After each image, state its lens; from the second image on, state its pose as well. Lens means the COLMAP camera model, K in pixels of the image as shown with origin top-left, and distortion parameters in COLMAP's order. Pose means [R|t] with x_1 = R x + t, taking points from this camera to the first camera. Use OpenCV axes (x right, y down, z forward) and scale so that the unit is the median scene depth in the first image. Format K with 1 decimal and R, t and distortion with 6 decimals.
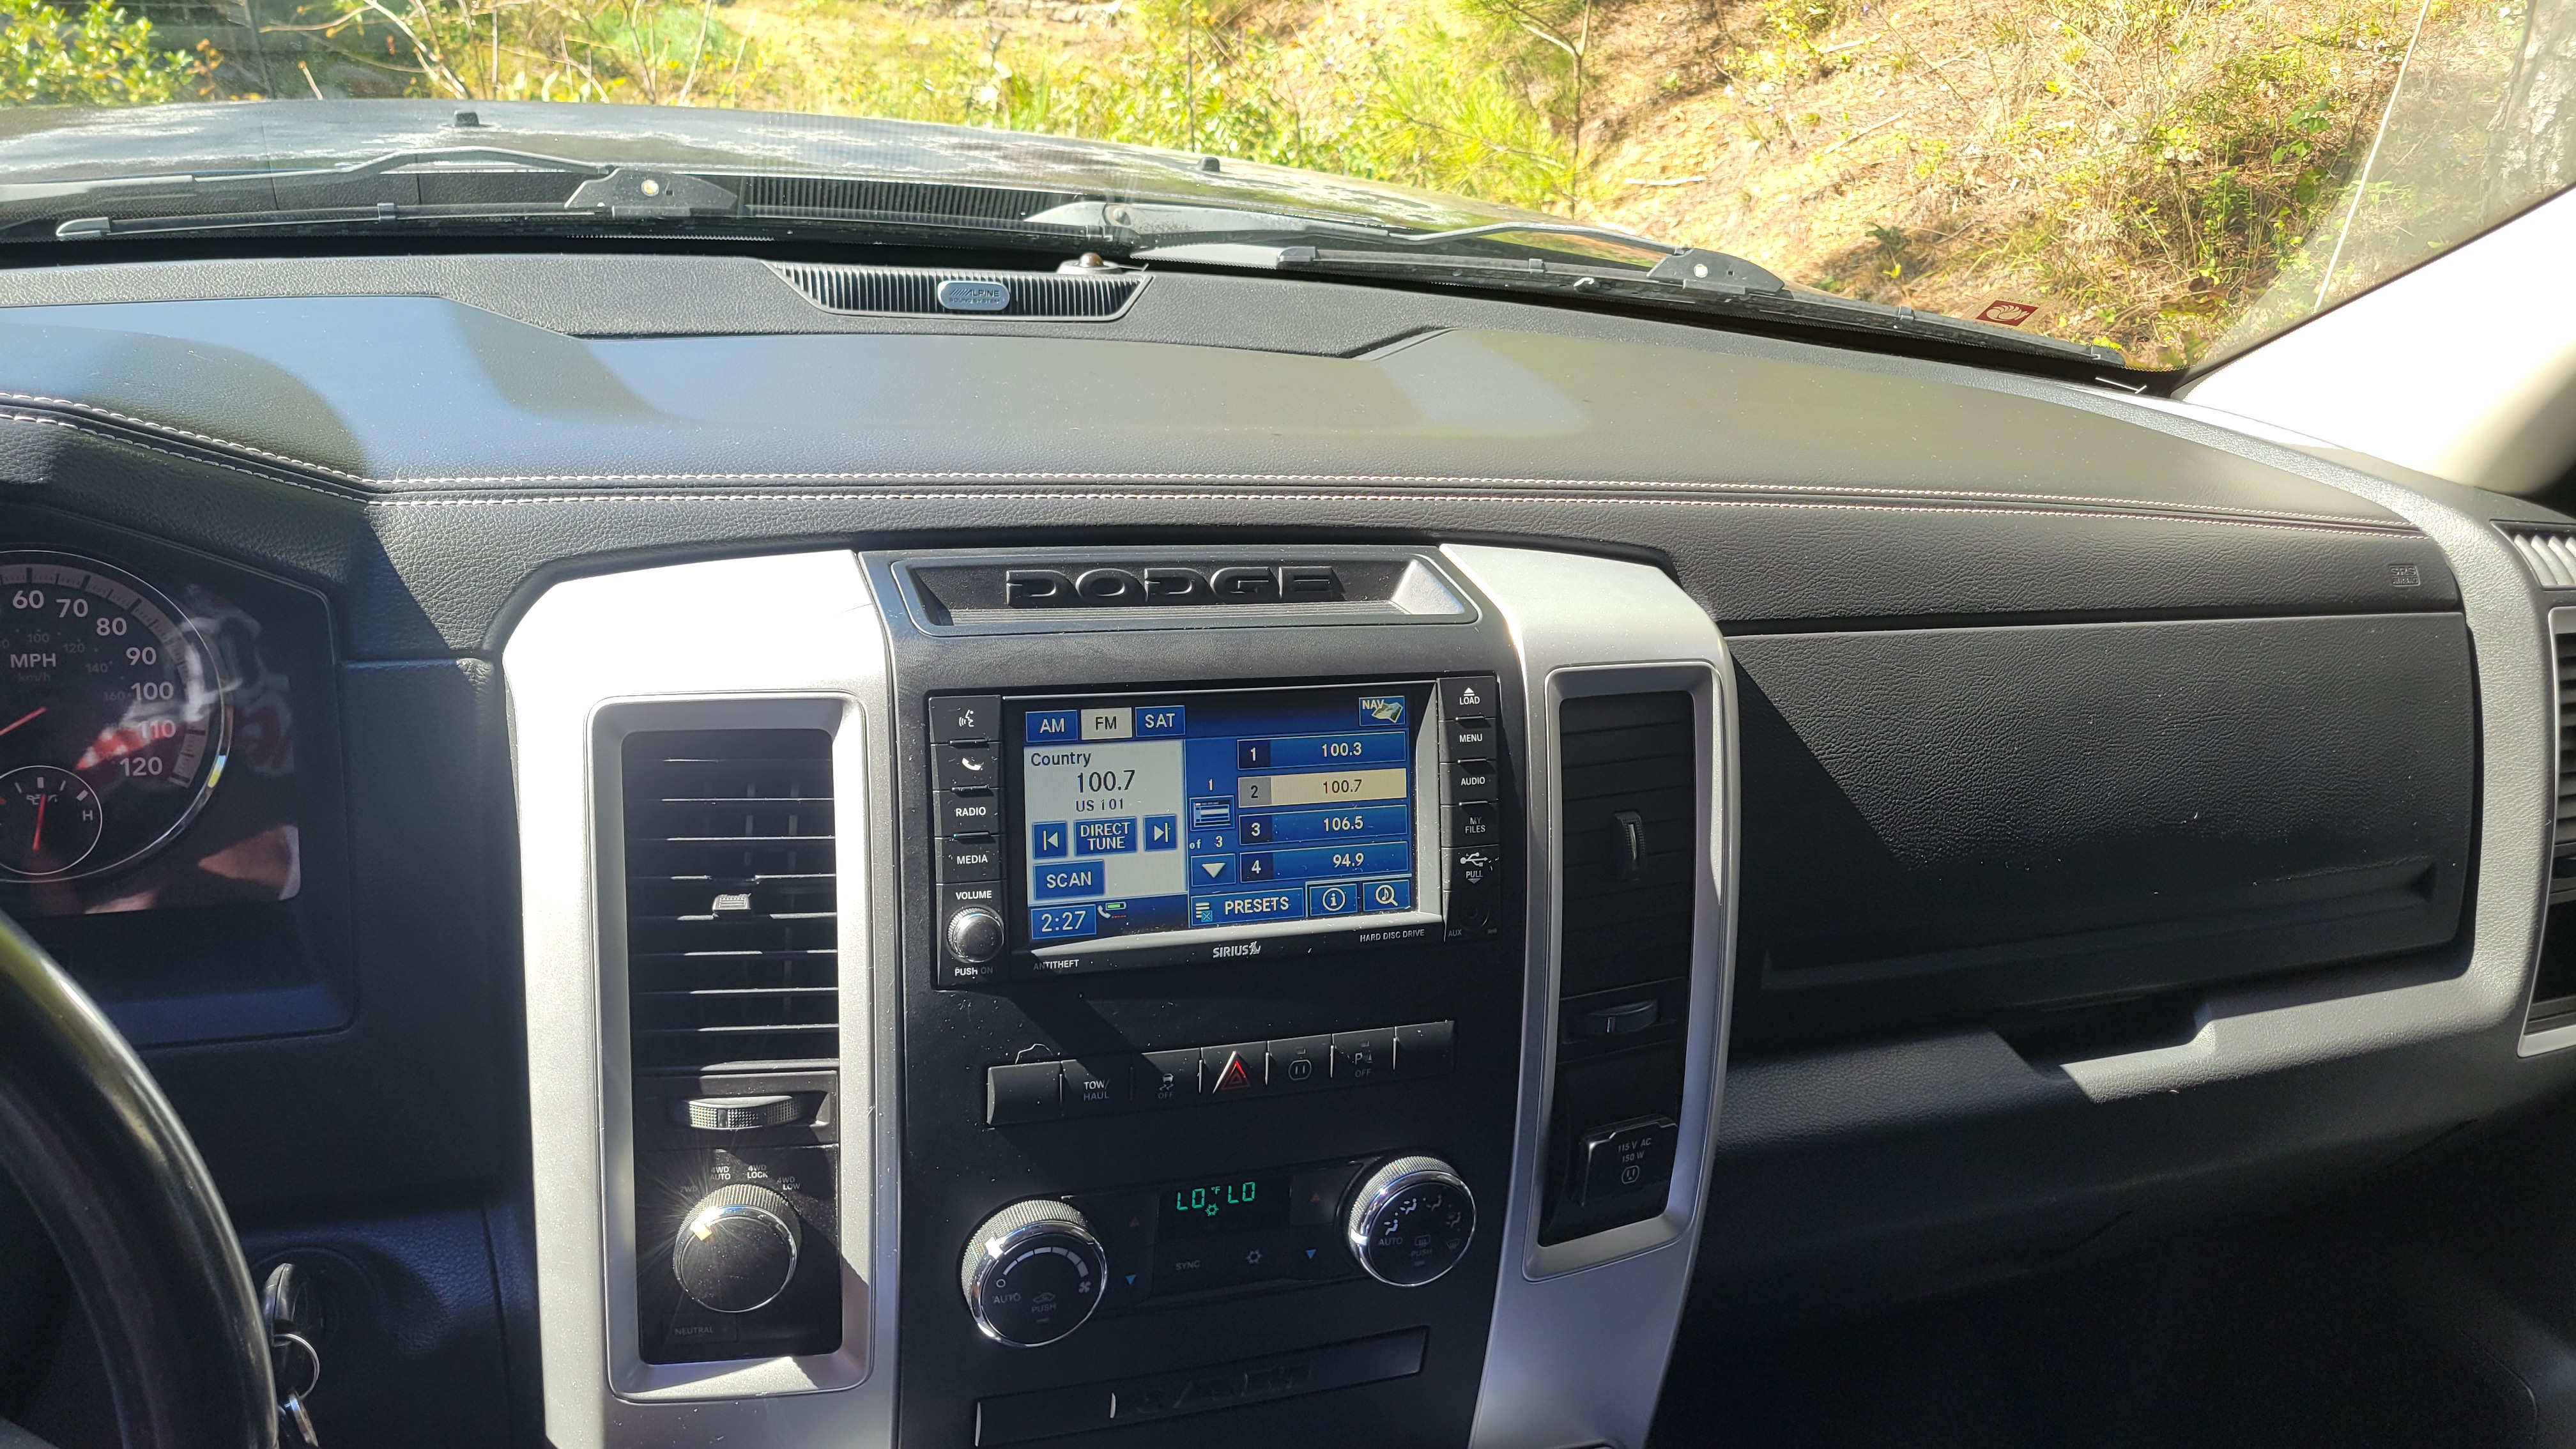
lens RADIAL K [[2009.0, 0, 1288.0], [0, 2009.0, 724.5], [0, 0, 1]] dist [0.004697, 0.000508]
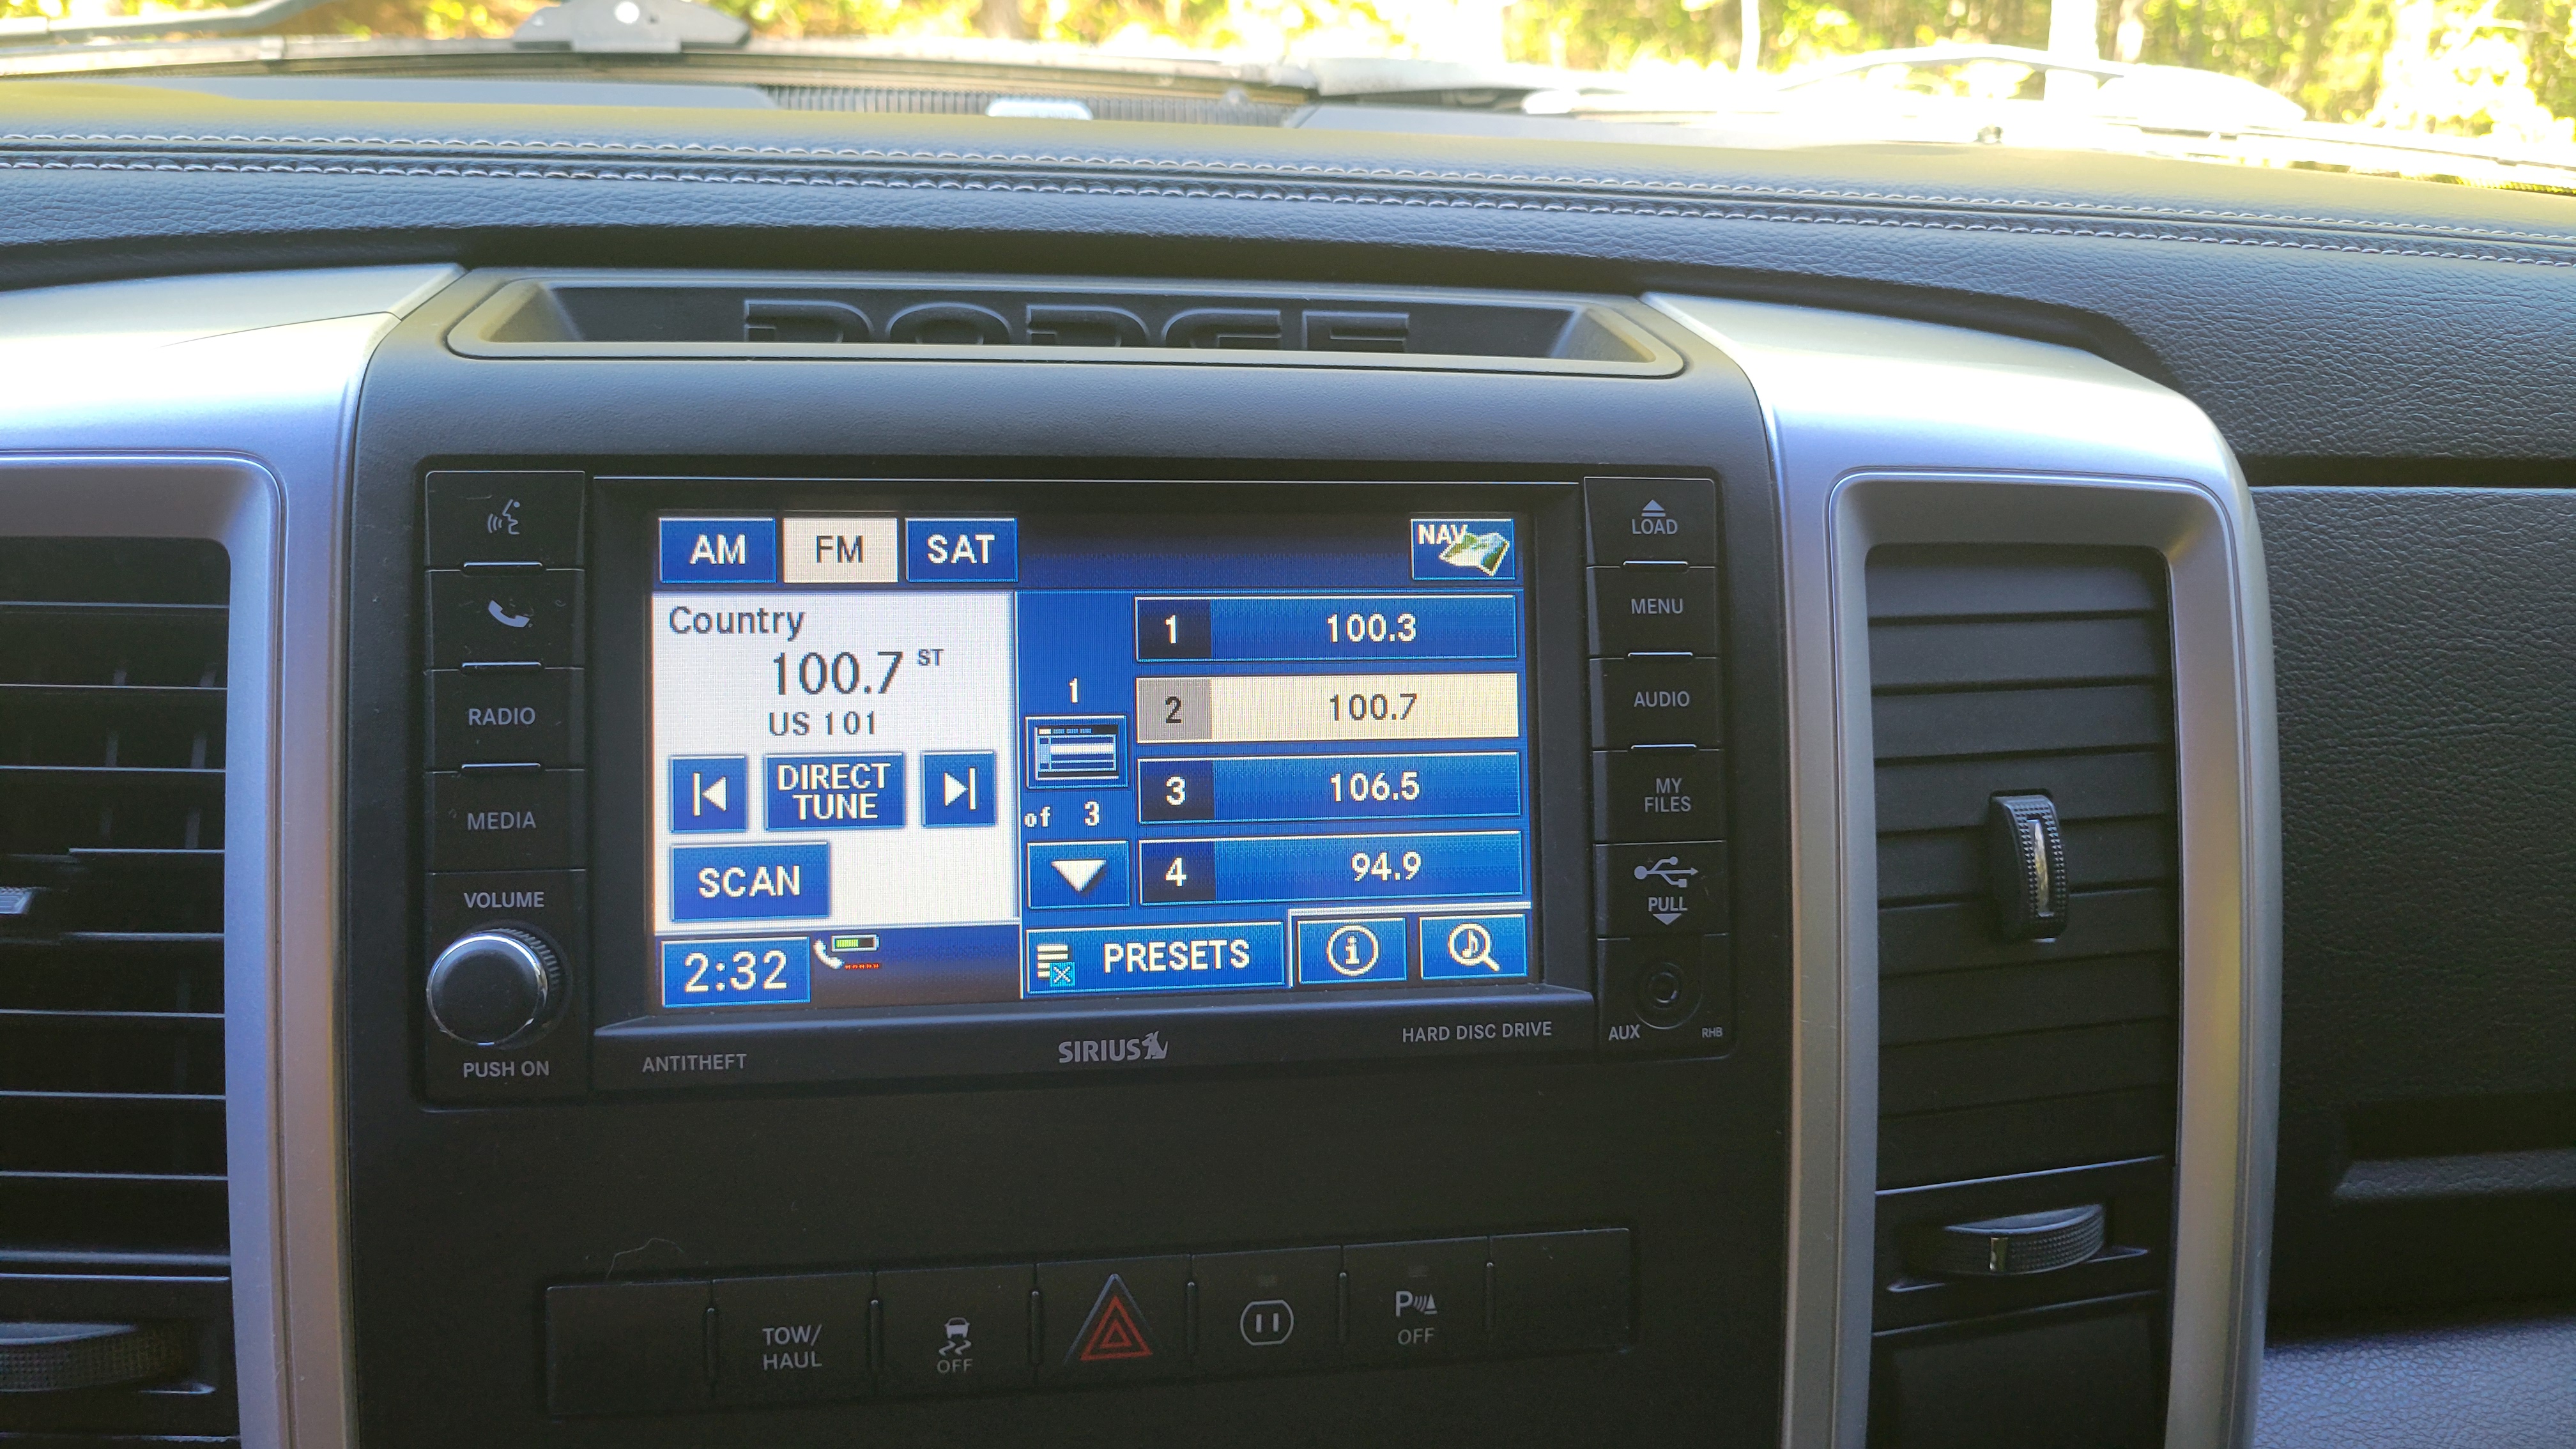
lens RADIAL K [[2009.0, 0, 1288.0], [0, 2009.0, 724.5], [0, 0, 1]] dist [0.004697, 0.000508]
pose [[0.978783, -0.001827, -0.204892, 0.107215], [-0.015882, 0.996275, -0.084755, 0.077522], [0.204284, 0.086211, 0.975108, 0.561188]]
